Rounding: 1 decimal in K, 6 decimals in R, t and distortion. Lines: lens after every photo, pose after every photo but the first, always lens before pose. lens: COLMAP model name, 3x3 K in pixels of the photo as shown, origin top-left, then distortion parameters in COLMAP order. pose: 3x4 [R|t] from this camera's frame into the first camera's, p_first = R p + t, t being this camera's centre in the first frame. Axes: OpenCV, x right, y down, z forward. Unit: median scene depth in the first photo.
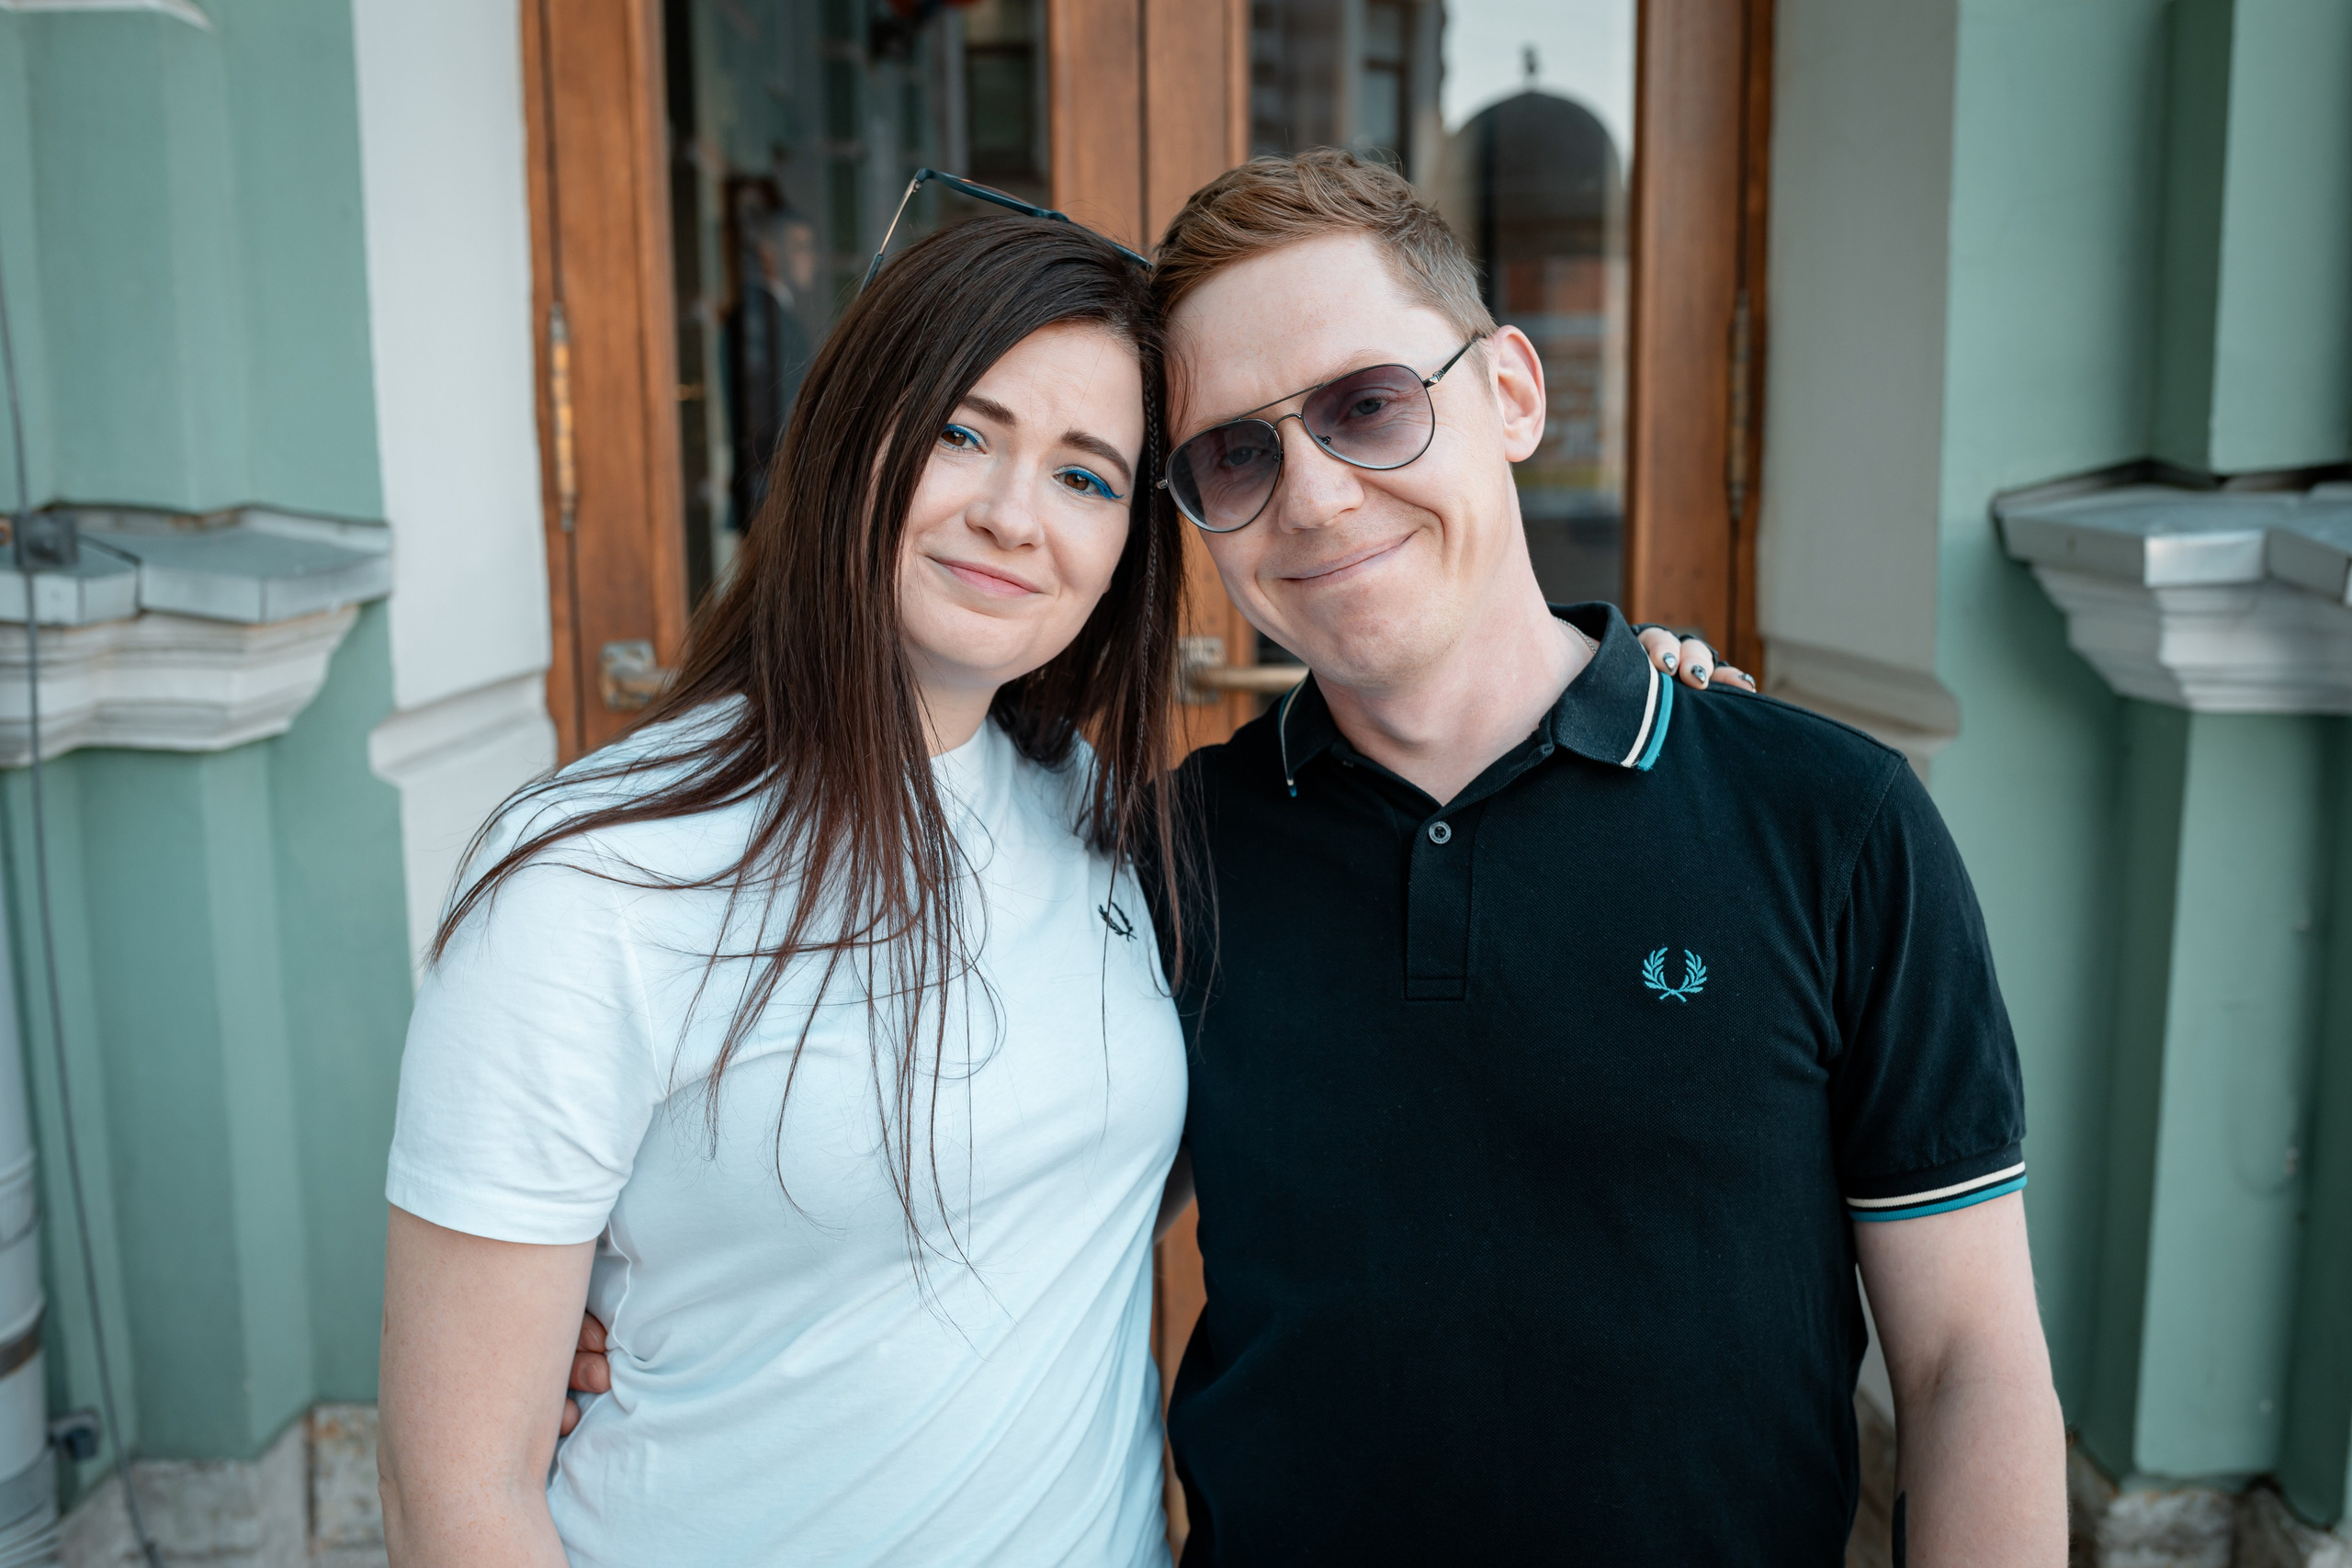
lens RADIAL K [[2319.0, 0, 1190.5], [0, 2319.0, 774.3], [0, 0, 1]] dist [0.025012, -0.086647]
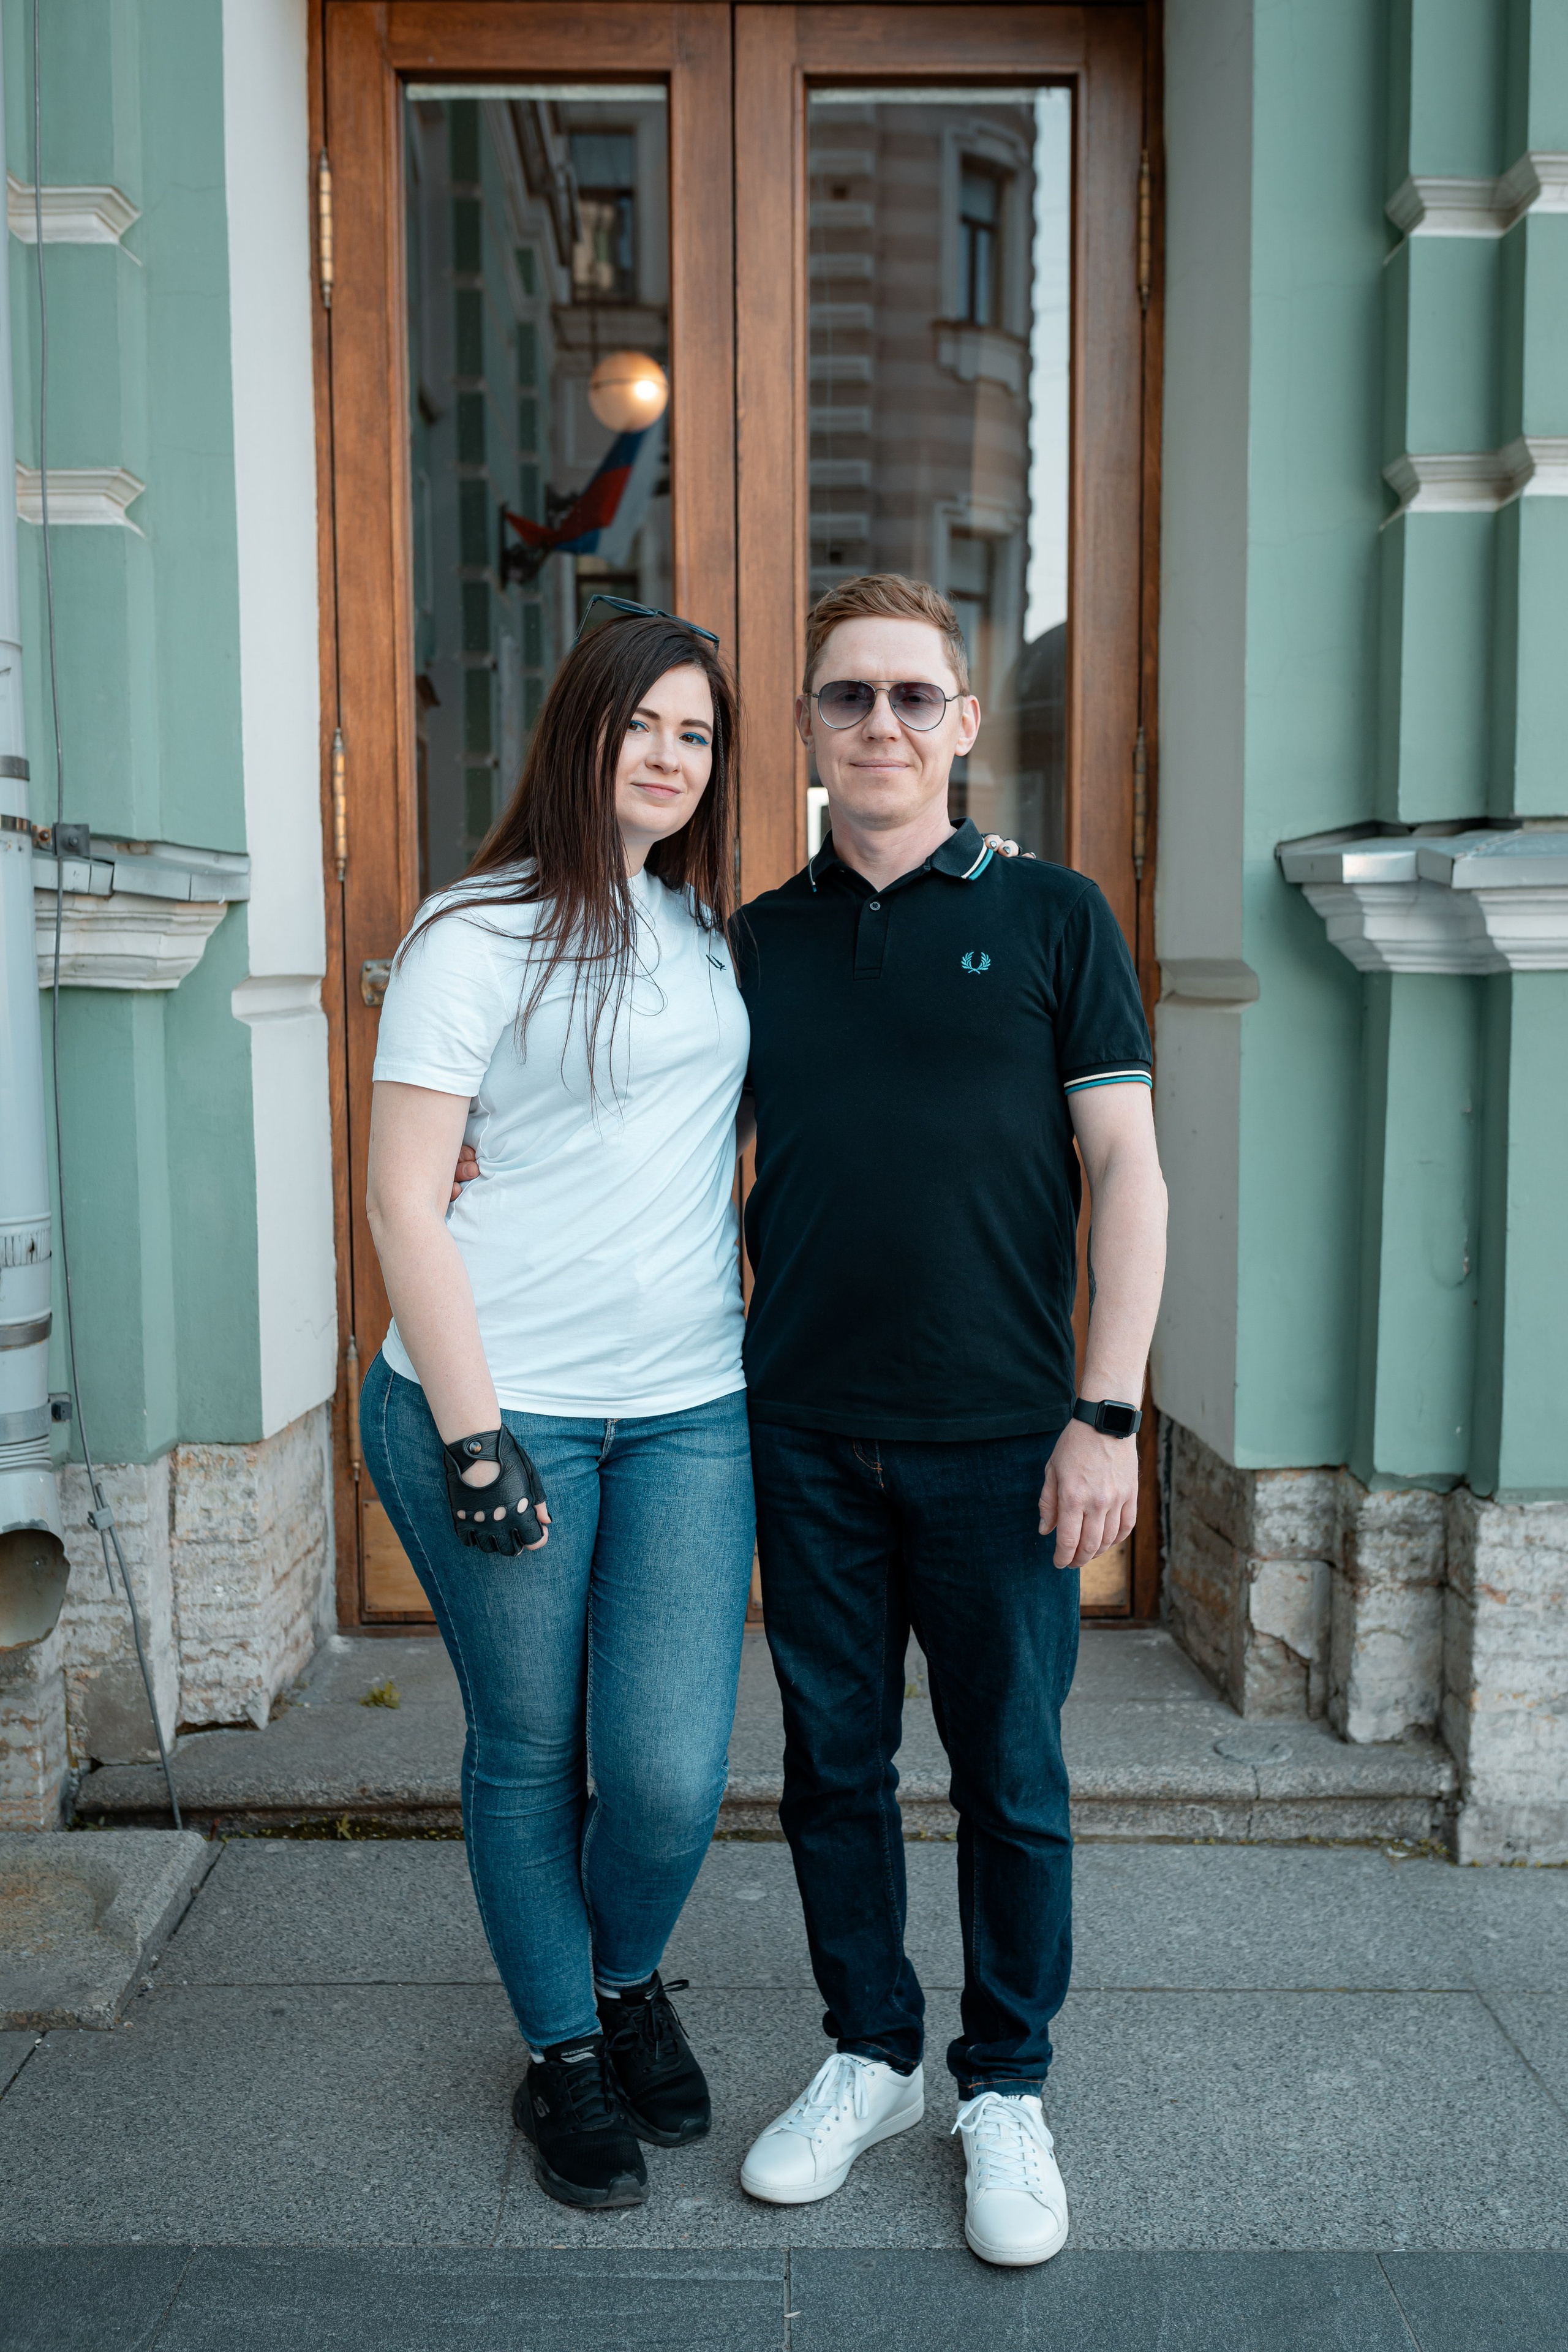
lens RADIAL K [[2347.4, 0, 822.1], [0, 2347.4, 1176.0], [0, 0, 1]] dist [0.019741, -0.074869]
pose [[0.999846, 0.006333, 0.016356, 0.013614], [-0.005382, 0.998330, -0.057514, 0.195365], [-0.016693, 0.057417, 0.998211, -0.561977]]
